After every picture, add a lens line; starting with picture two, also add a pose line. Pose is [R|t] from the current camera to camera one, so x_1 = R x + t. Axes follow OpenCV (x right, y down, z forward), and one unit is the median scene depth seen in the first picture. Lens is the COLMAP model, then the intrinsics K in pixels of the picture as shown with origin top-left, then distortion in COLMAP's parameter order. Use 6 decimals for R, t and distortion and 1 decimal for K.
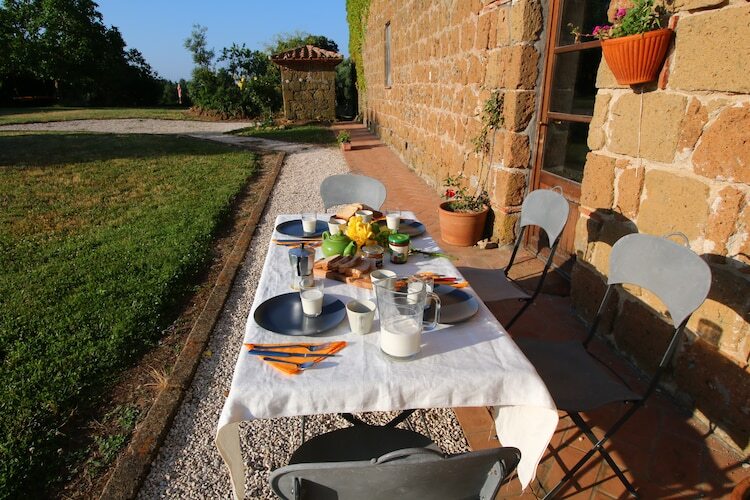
lens RADIAL K [[426.9, 0, 378.4], [0, 426.9, 242.5], [0, 0, 1]] dist [0.012167, -0.017022]
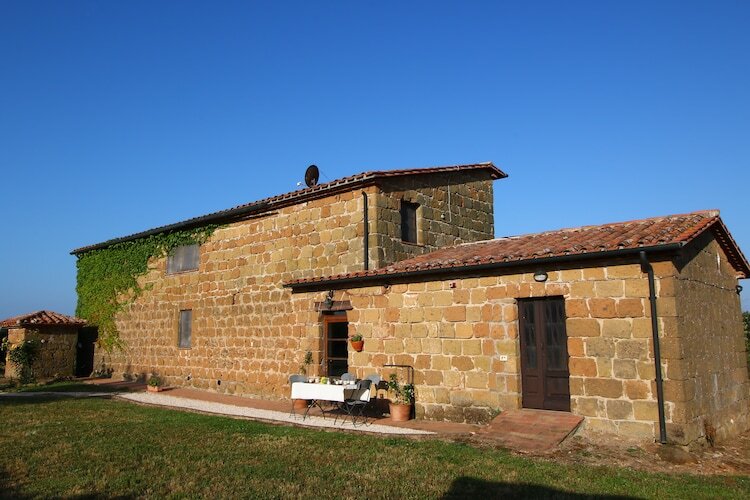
lens RADIAL K [[582.5, 0, 354.1], [0, 582.5, 246.6], [0, 0, 1]] dist [0.016867, -0.006286]
pose [[0.781922, 0.097214, 0.615749, -1.318922], [0.213831, 0.886008, -0.411419, 0.472789], [-0.585555, 0.453364, 0.672002, -1.441184]]
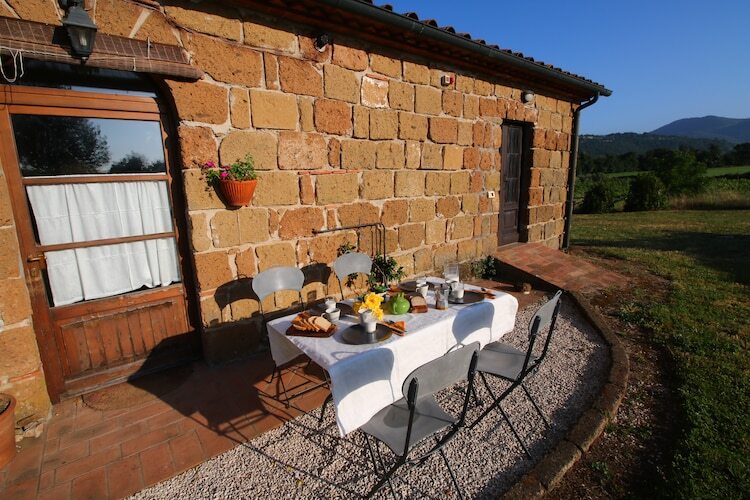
lens RADIAL K [[344.0, 0, 370.3], [0, 344.0, 243.5], [0, 0, 1]] dist [-0.003309, -0.000789]
pose [[-0.499553, -0.143154, 0.854373, -0.326082], [0.323654, 0.883990, 0.337357, -0.194156], [-0.803551, 0.445049, -0.395268, 0.434681]]
